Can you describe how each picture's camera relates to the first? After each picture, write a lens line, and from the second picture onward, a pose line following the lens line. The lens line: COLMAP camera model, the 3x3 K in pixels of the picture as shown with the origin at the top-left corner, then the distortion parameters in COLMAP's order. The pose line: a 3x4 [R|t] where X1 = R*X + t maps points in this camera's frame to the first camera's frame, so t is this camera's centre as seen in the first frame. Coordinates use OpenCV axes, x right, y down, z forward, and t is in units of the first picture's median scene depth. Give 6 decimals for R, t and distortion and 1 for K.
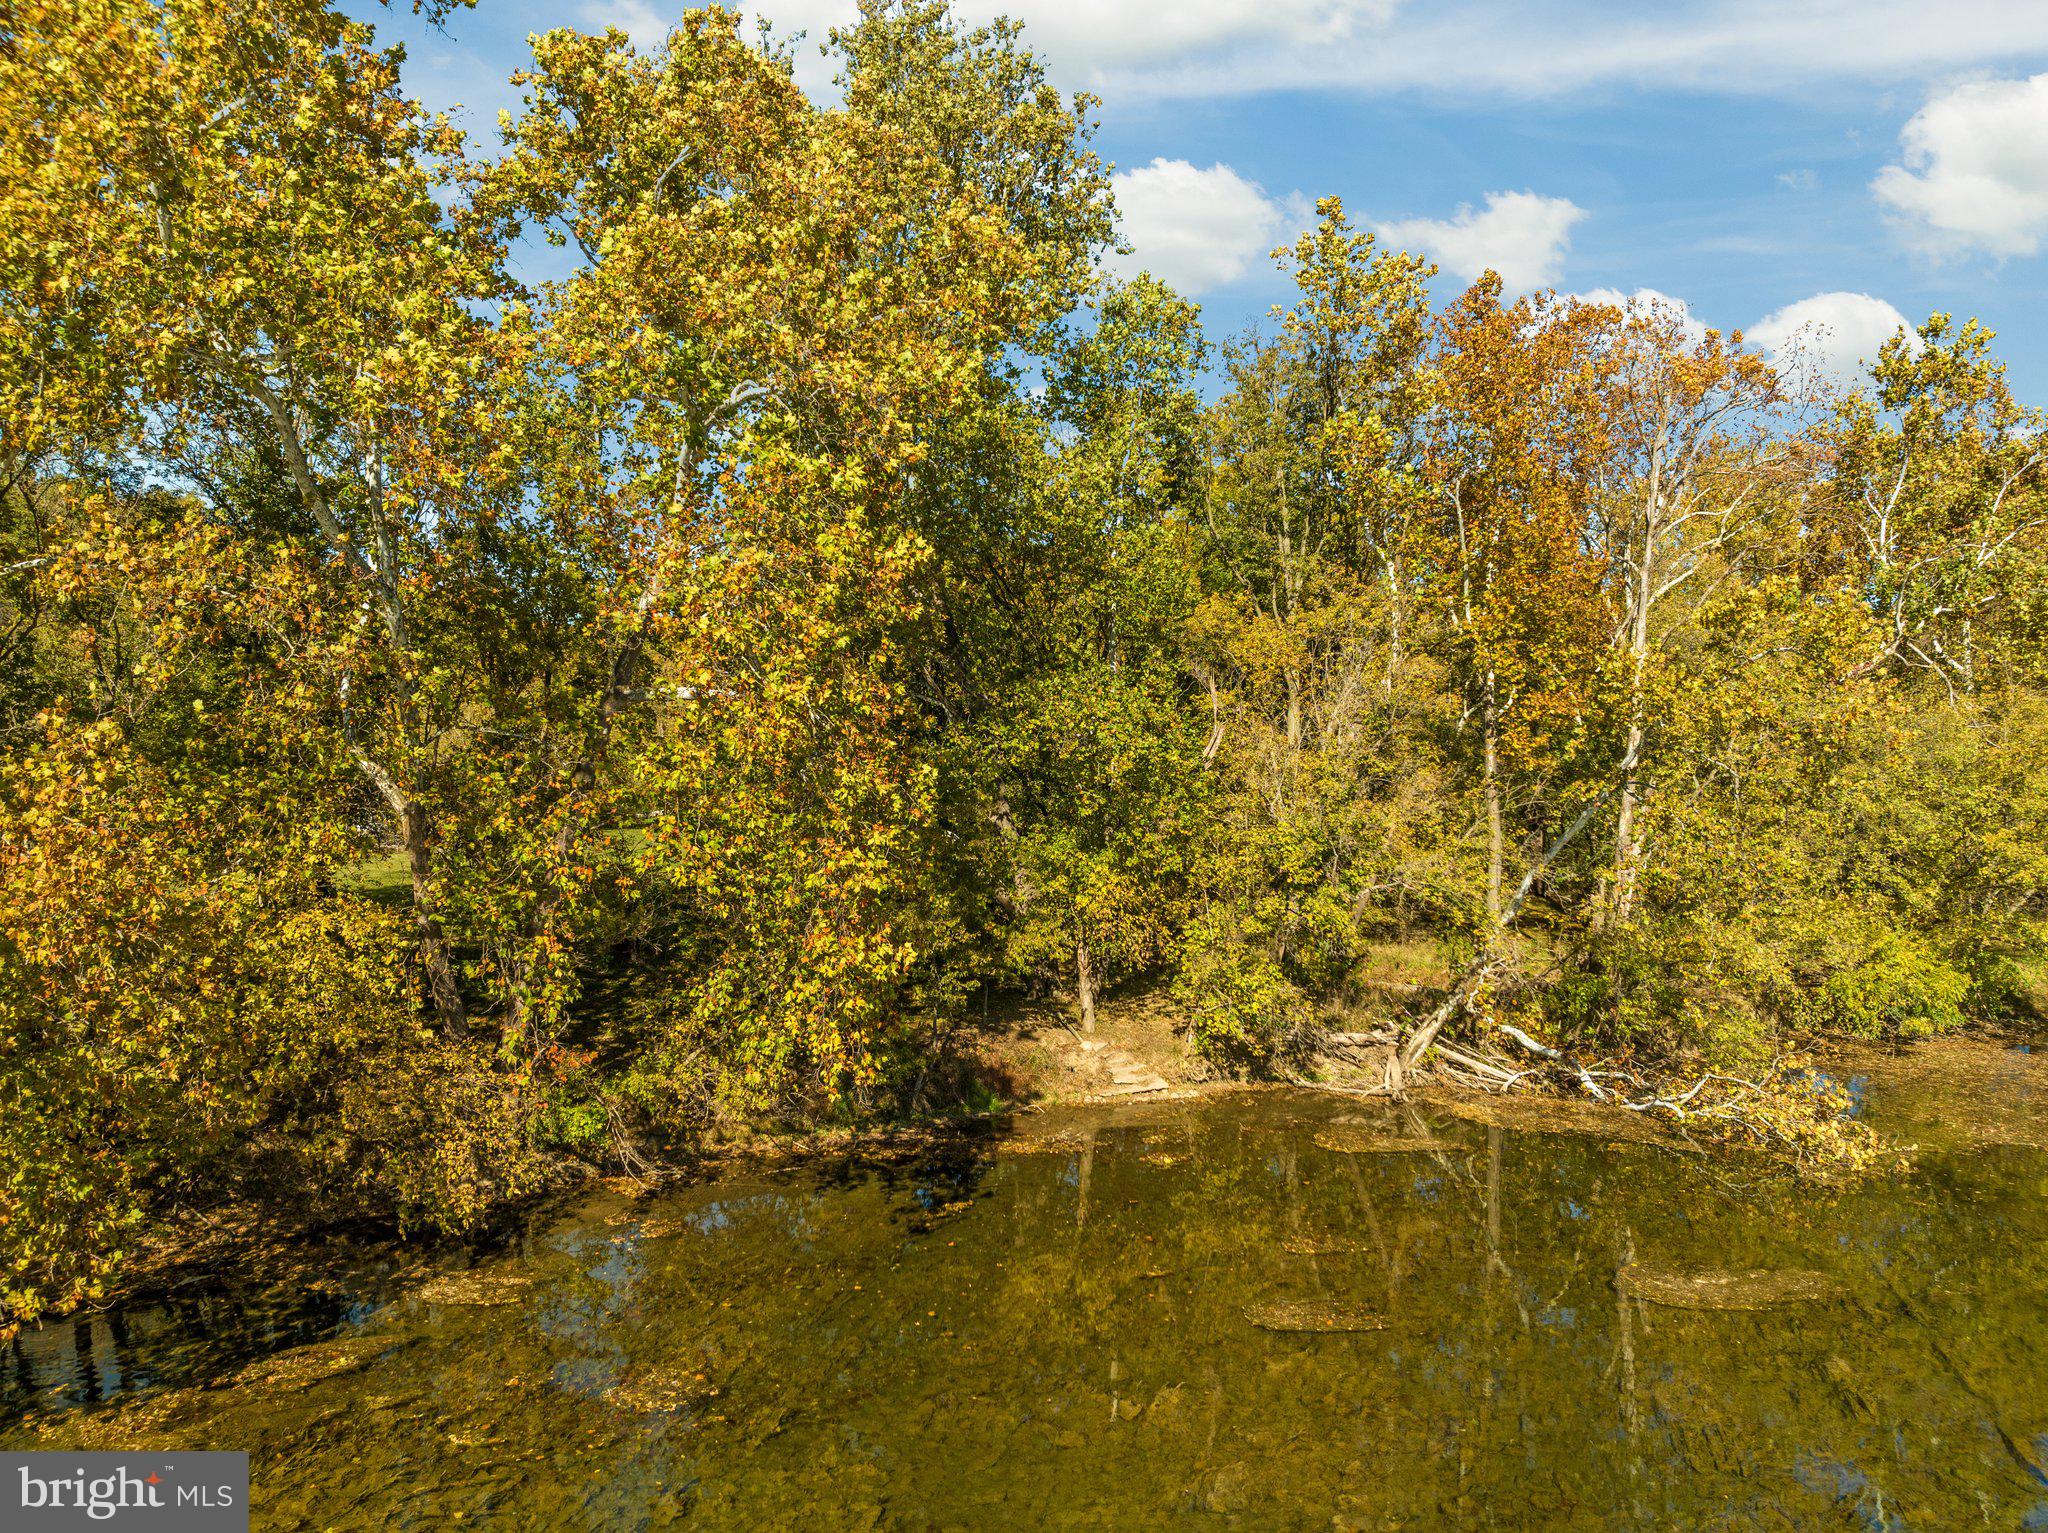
lens RADIAL K [[1442.4, 0, 1021.9], [0, 1442.4, 766.9], [0, 0, 1]] dist [-0.003960, -0.000254]
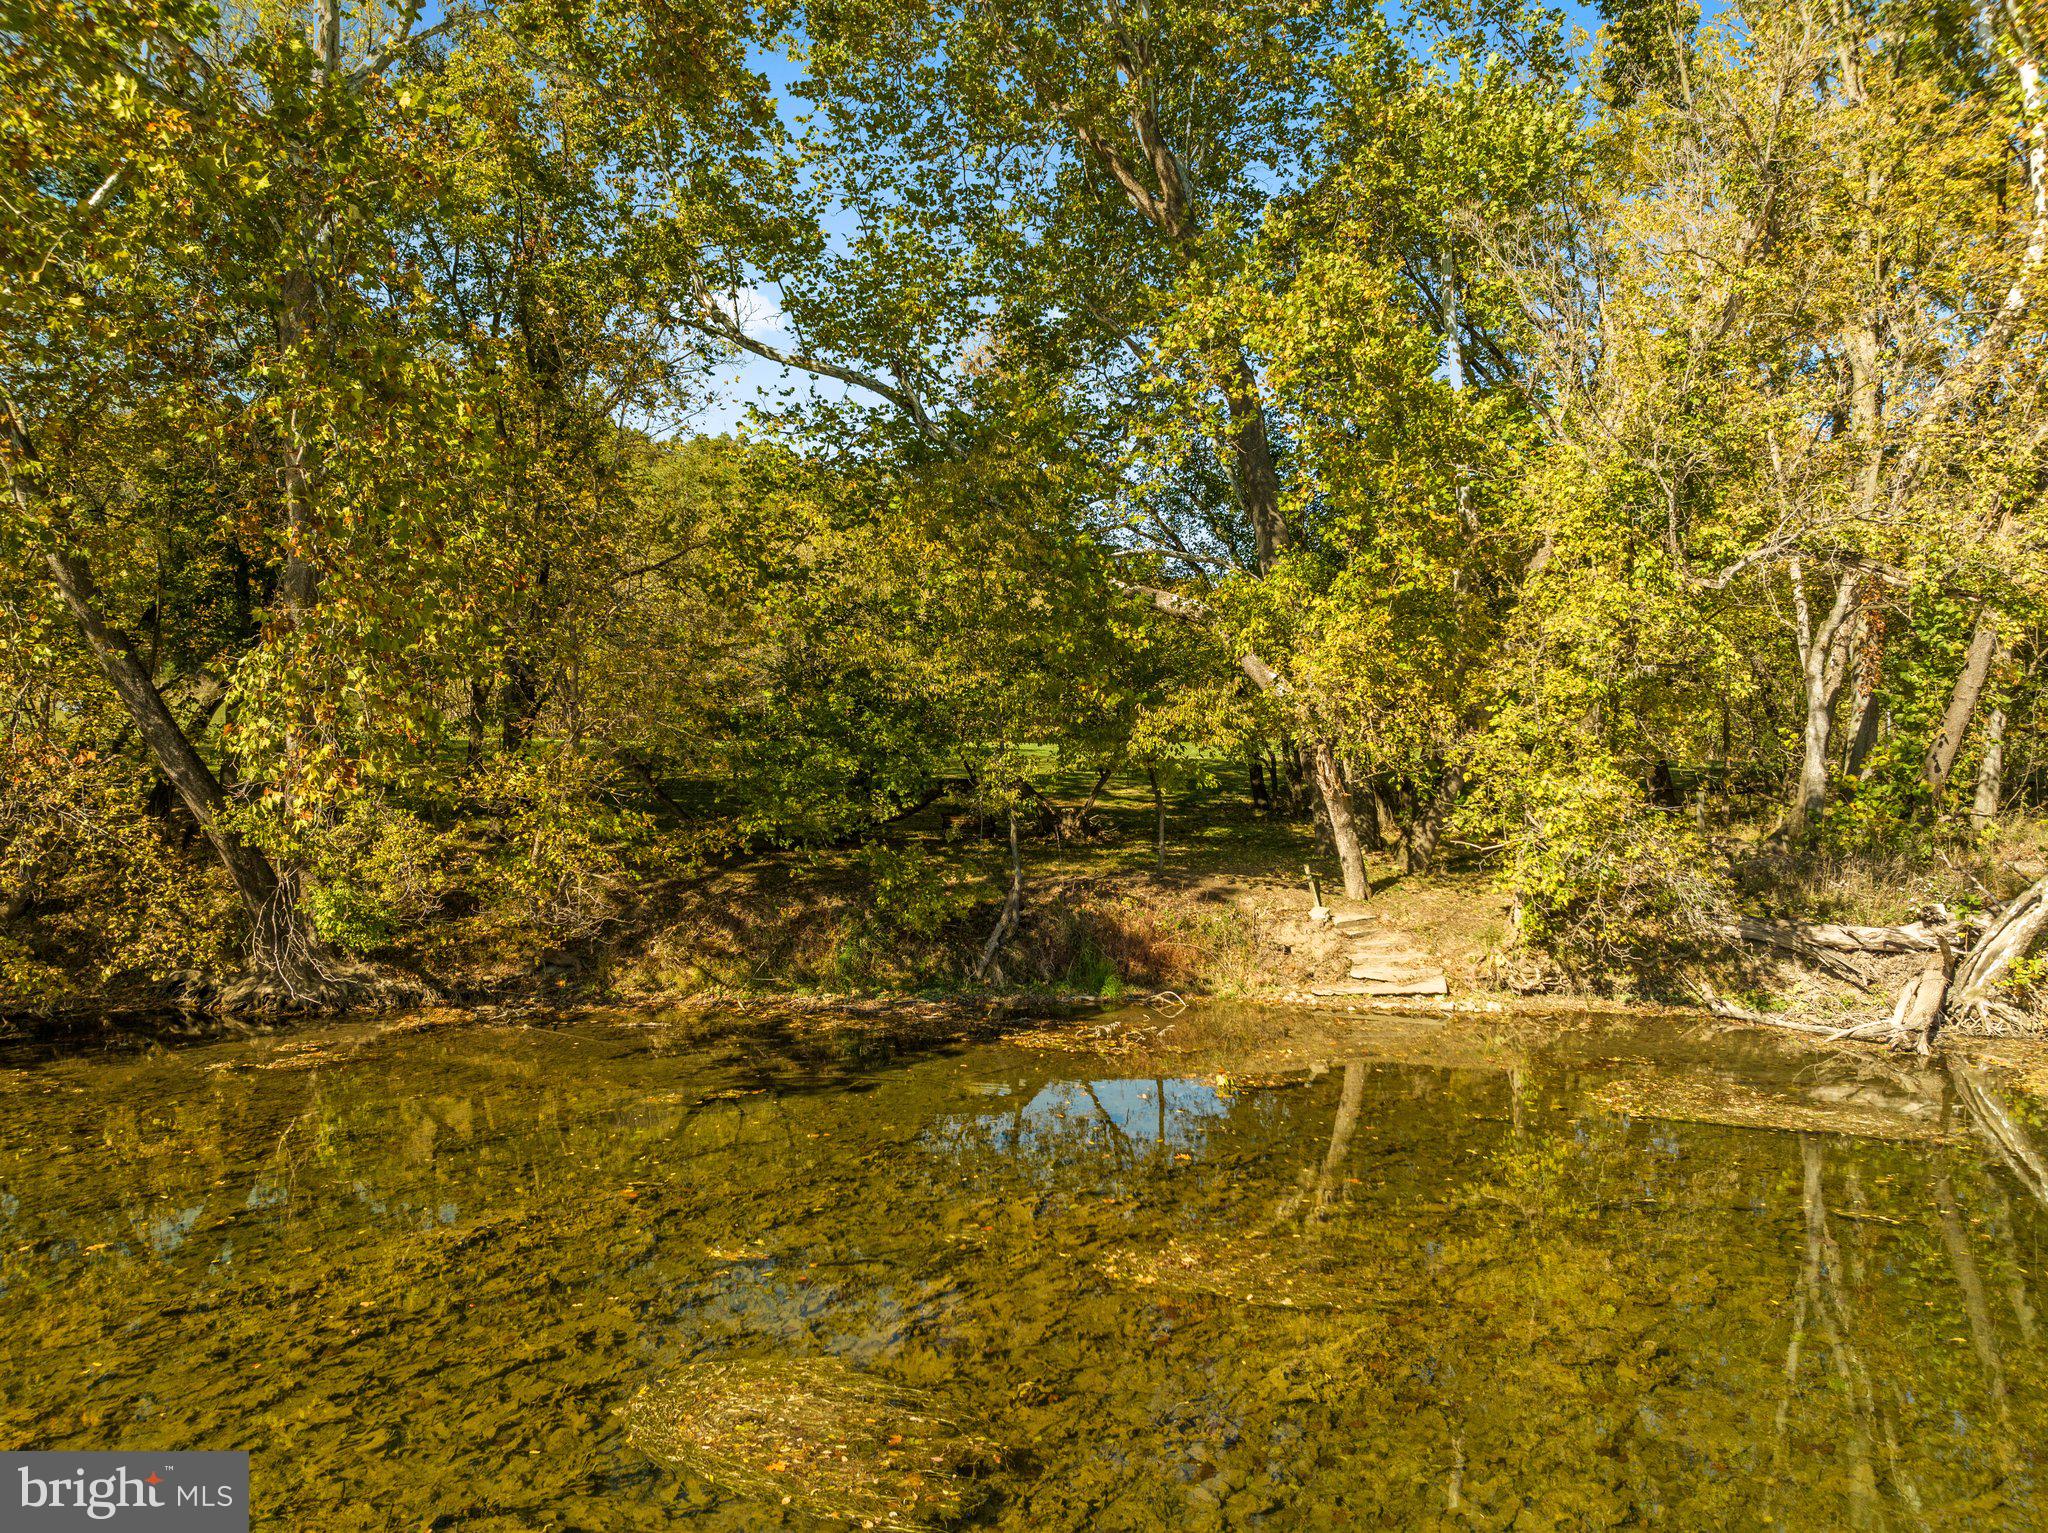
lens RADIAL K [[1442.4, 0, 1025.1], [0, 1442.4, 768.6], [0, 0, 1]] dist [-0.003960, -0.000254]
pose [[0.862864, 0.003028, -0.505426, 0.236187], [0.002004, 0.999954, 0.009411, 0.125585], [0.505431, -0.009134, 0.862818, 0.419094]]
